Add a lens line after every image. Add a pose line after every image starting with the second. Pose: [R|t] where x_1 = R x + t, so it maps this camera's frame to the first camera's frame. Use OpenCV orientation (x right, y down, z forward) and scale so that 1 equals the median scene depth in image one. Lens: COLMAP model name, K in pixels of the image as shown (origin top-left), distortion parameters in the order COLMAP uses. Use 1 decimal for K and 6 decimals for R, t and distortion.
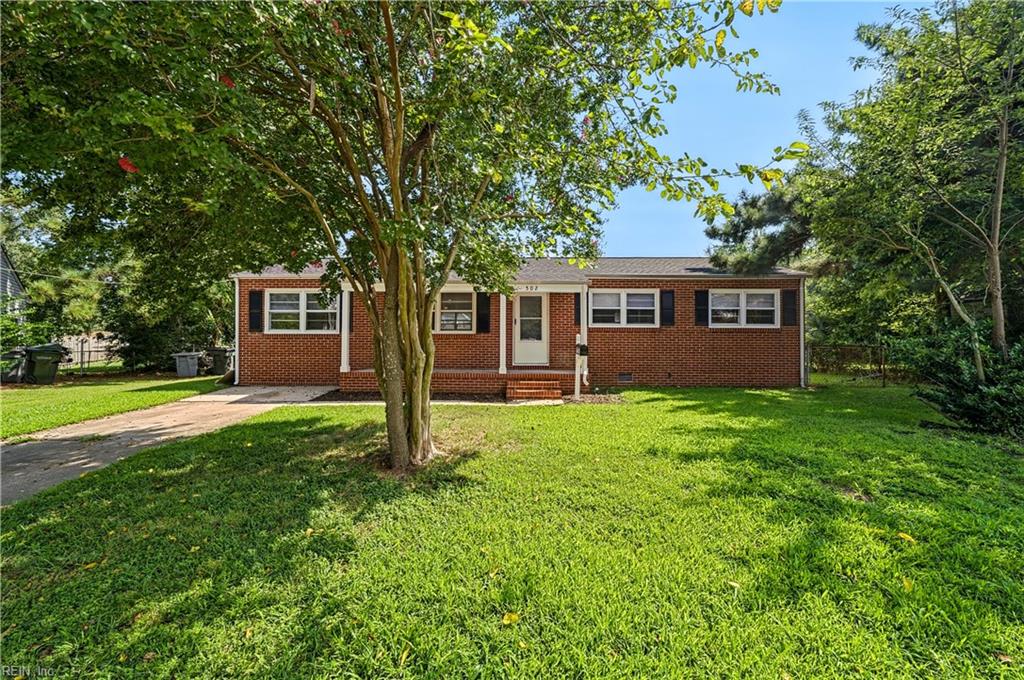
lens RADIAL K [[405.8, 0, 506.7], [0, 405.8, 344.2], [0, 0, 1]] dist [-0.001738, -0.000364]
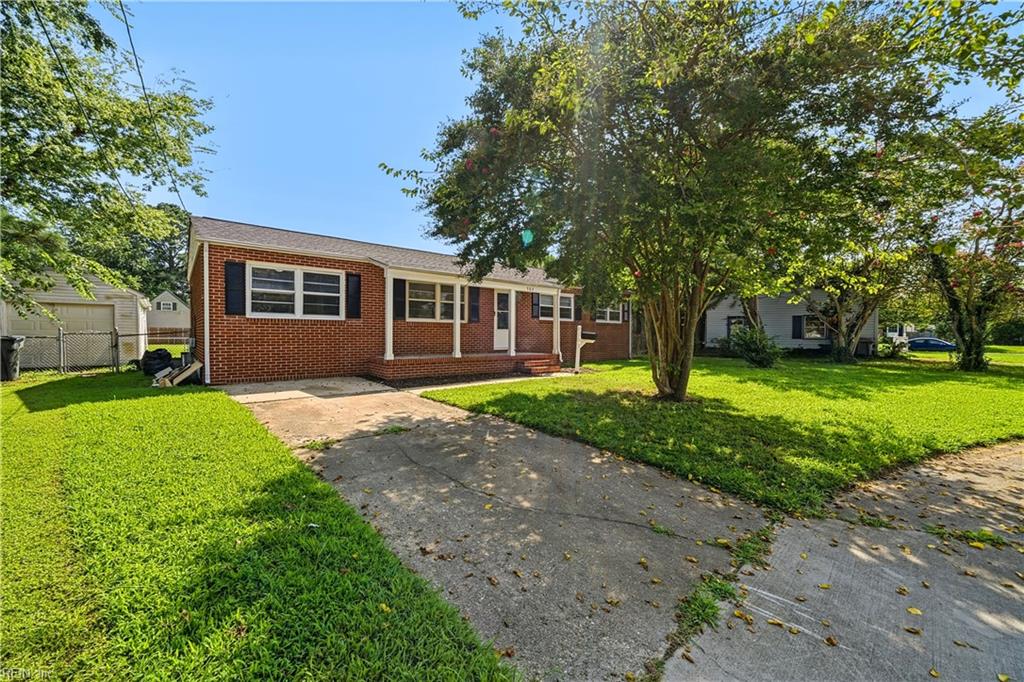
lens RADIAL K [[408.3, 0, 512.0], [0, 408.3, 341.0], [0, 0, 1]] dist [0.013651, -0.000054]
pose [[0.746997, -0.010496, 0.664744, -0.744631], [-0.008772, 0.999633, 0.025641, -0.005359], [-0.664769, -0.024985, 0.746631, 0.049590]]
